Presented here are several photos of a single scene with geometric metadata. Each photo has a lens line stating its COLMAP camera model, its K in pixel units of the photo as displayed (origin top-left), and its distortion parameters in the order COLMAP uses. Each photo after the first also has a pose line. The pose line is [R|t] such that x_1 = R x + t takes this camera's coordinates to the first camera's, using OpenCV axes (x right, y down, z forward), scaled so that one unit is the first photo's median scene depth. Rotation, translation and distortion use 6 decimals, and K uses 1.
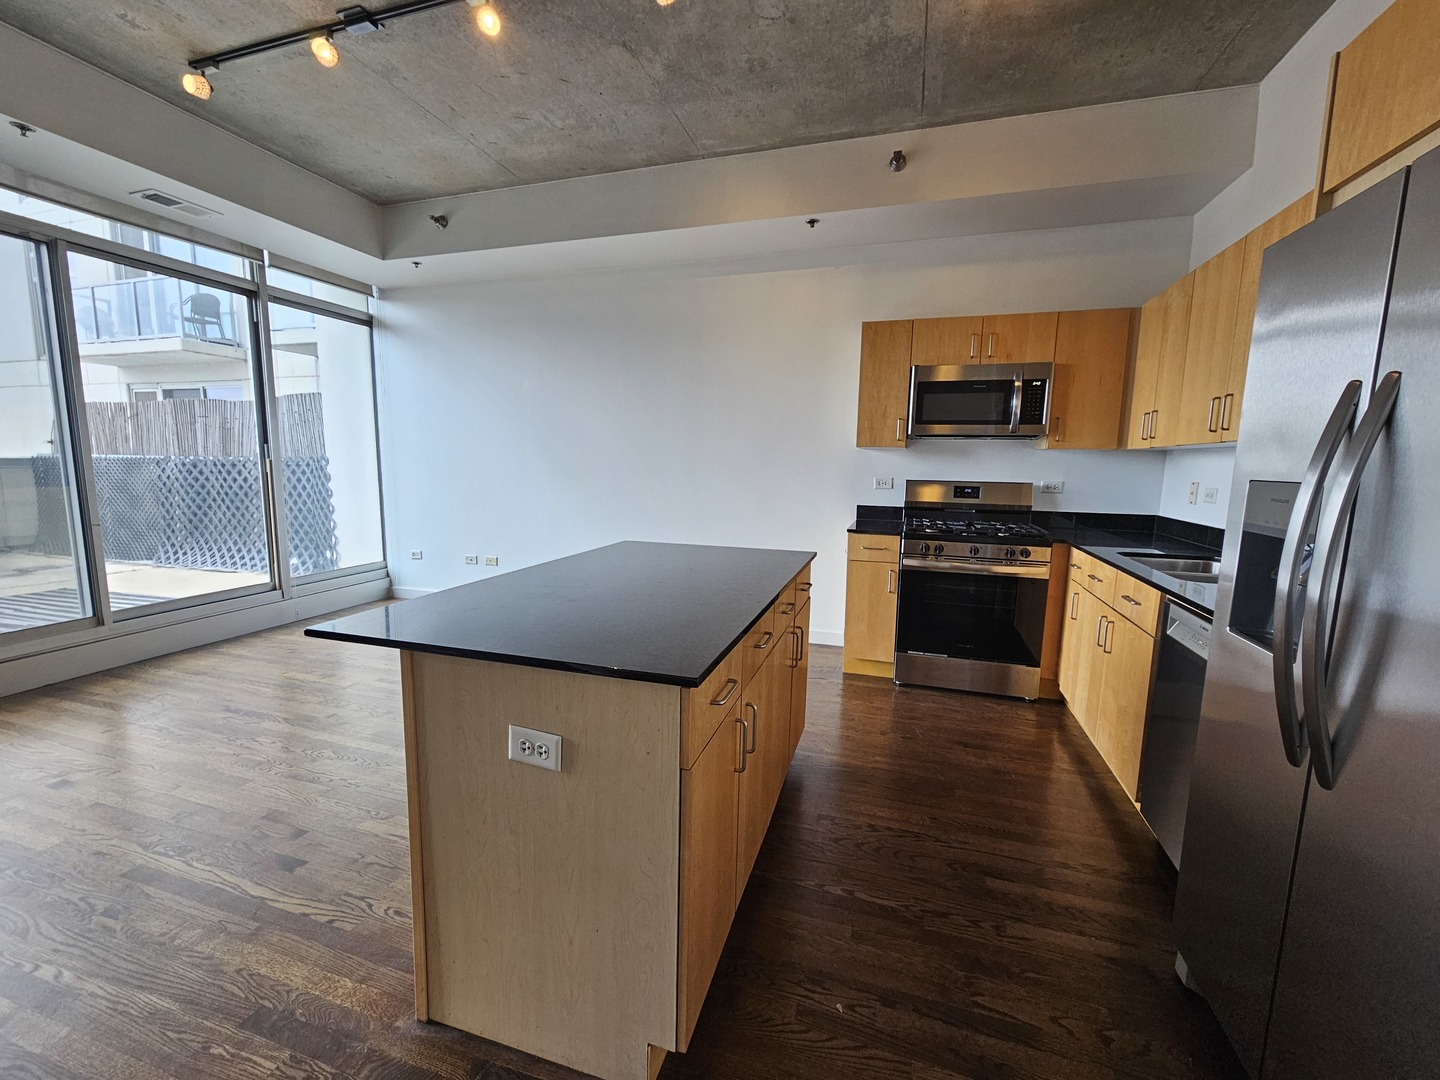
lens RADIAL K [[591.2, 0, 720.0], [0, 591.2, 540.0], [0, 0, 1]] dist [-0.000111, -0.000185]
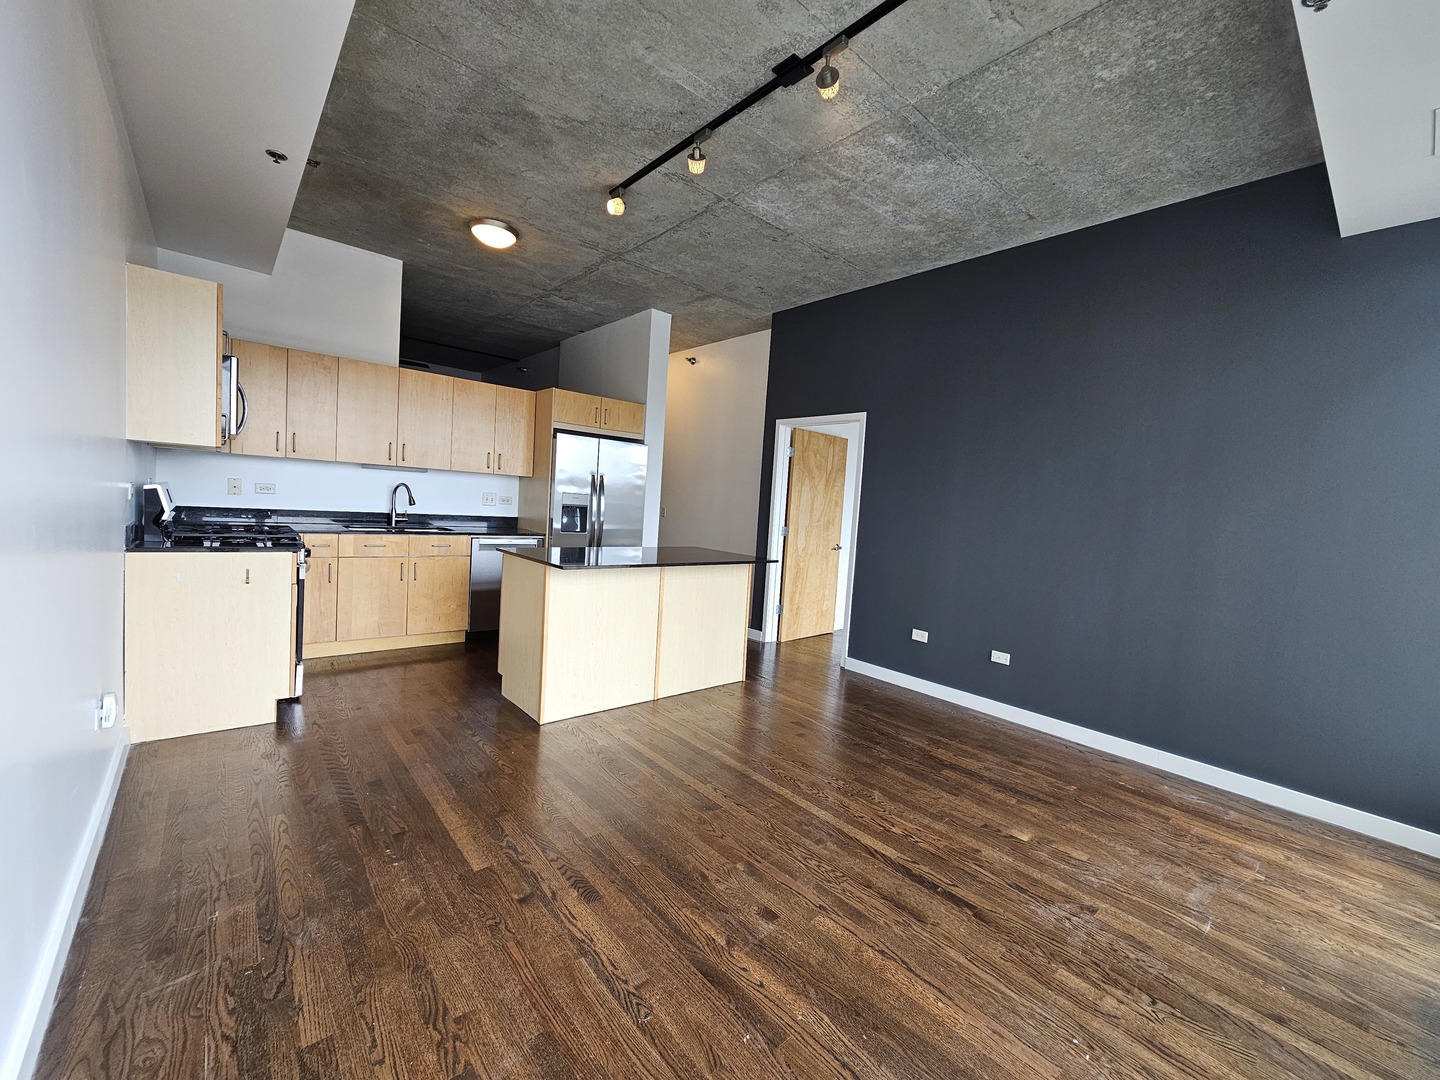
lens RADIAL K [[585.8, 0, 720.0], [0, 585.8, 540.0], [0, 0, 1]] dist [0.000220, 0.000001]
pose [[-0.845298, -0.108733, 0.523113, -0.844826], [-0.009013, 0.981836, 0.189518, -0.222009], [-0.534218, 0.155484, -0.830924, 1.532475]]
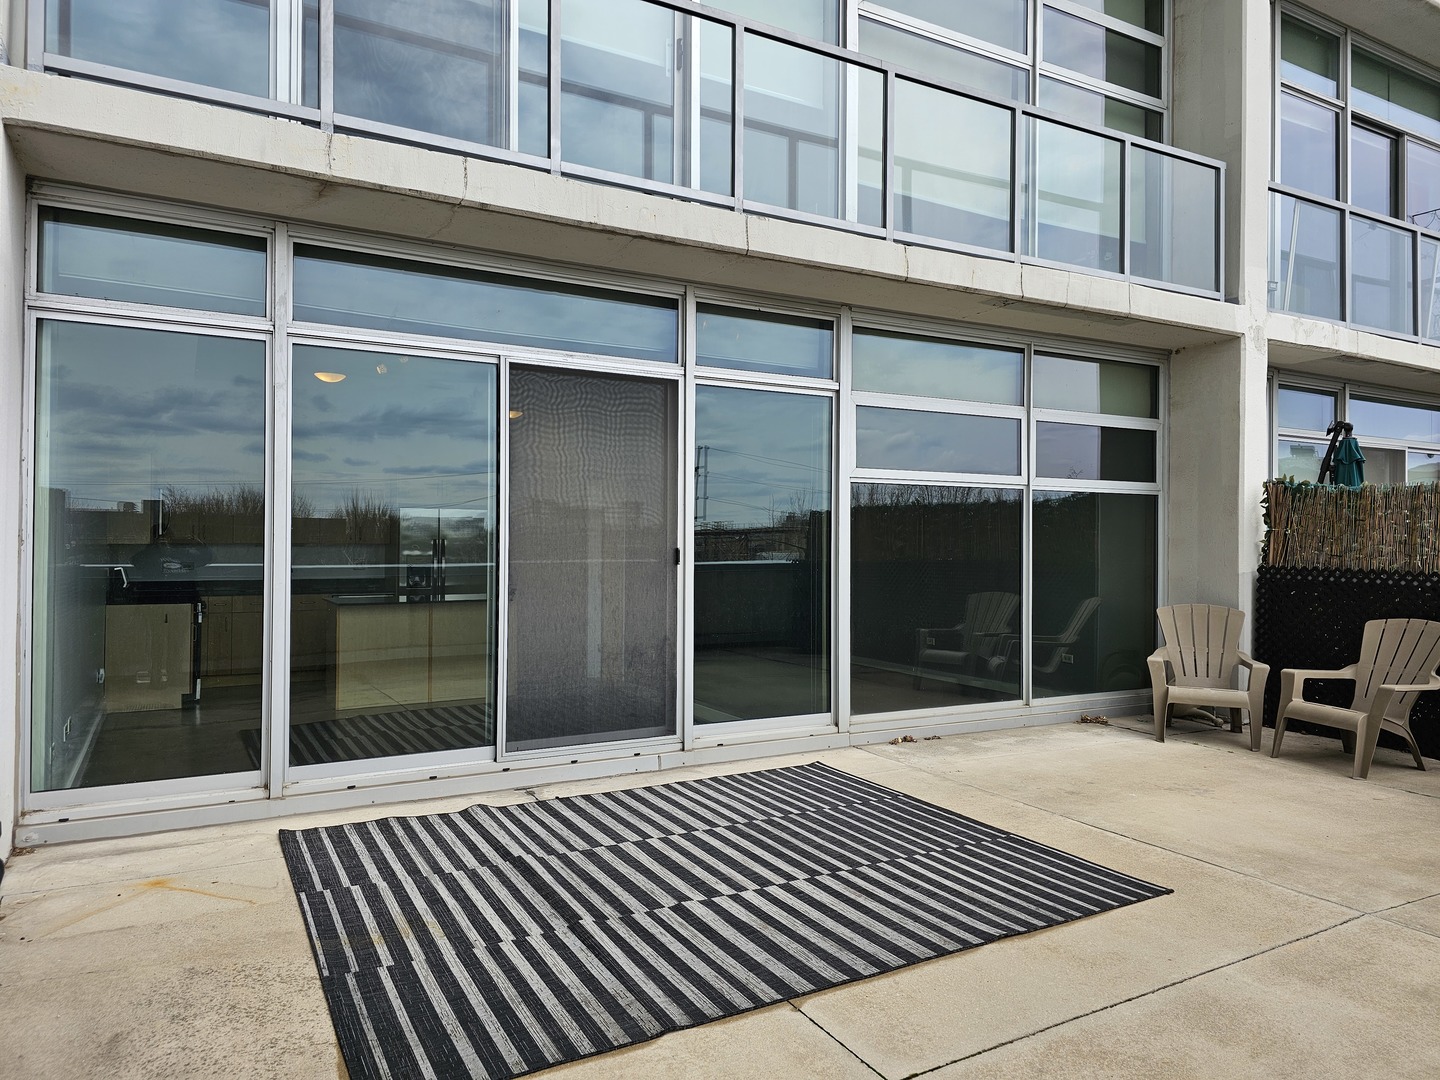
lens RADIAL K [[966.3, 0, 720.0], [0, 966.3, 540.0], [0, 0, 1]] dist [0.001697, 0.000179]
pose [[-0.724830, -0.021133, 0.688604, -2.559128], [0.072294, 0.991678, 0.106531, -0.357025], [-0.685125, 0.126998, -0.717270, 1.976698]]
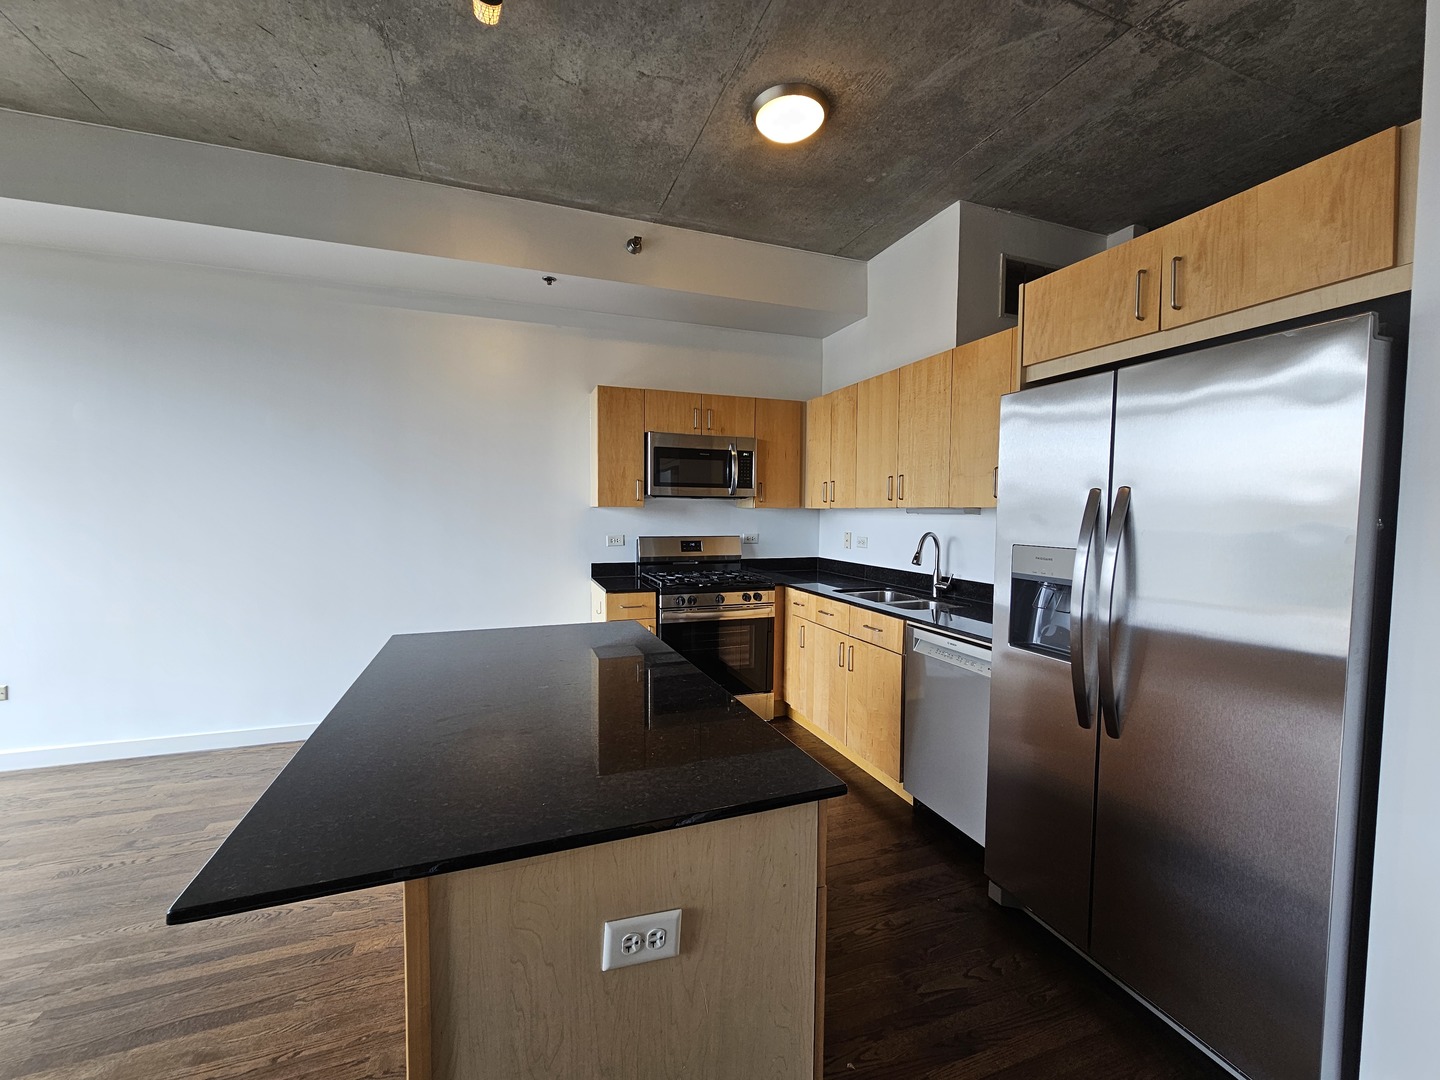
lens RADIAL K [[588.1, 0, 720.0], [0, 588.1, 540.0], [0, 0, 1]] dist [-0.000283, -0.000688]
pose [[0.791351, -0.042712, 0.609868, -0.254480], [0.087762, 0.995161, -0.044181, -0.045914], [-0.605030, 0.088486, 0.791270, 0.107863]]
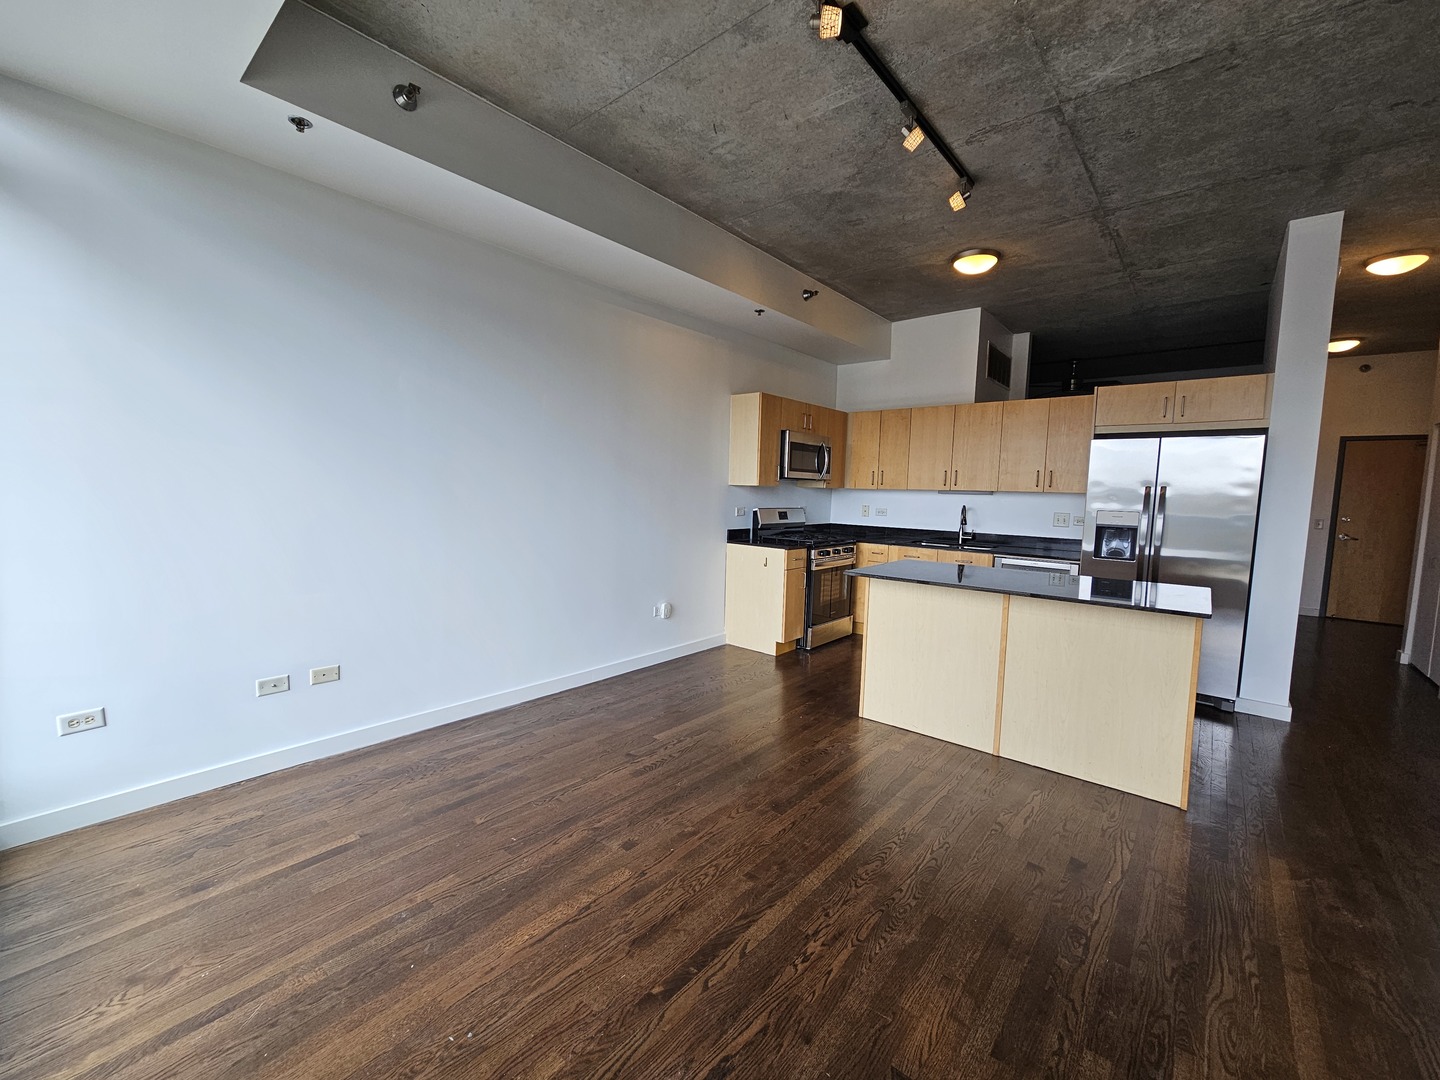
lens RADIAL K [[588.1, 0, 720.0], [0, 588.1, 540.0], [0, 0, 1]] dist [-0.000283, -0.000688]
pose [[0.388541, -0.086655, 0.917348, -1.191290], [0.103812, 0.993346, 0.049865, -0.130619], [-0.915565, 0.075858, 0.394951, 0.674117]]
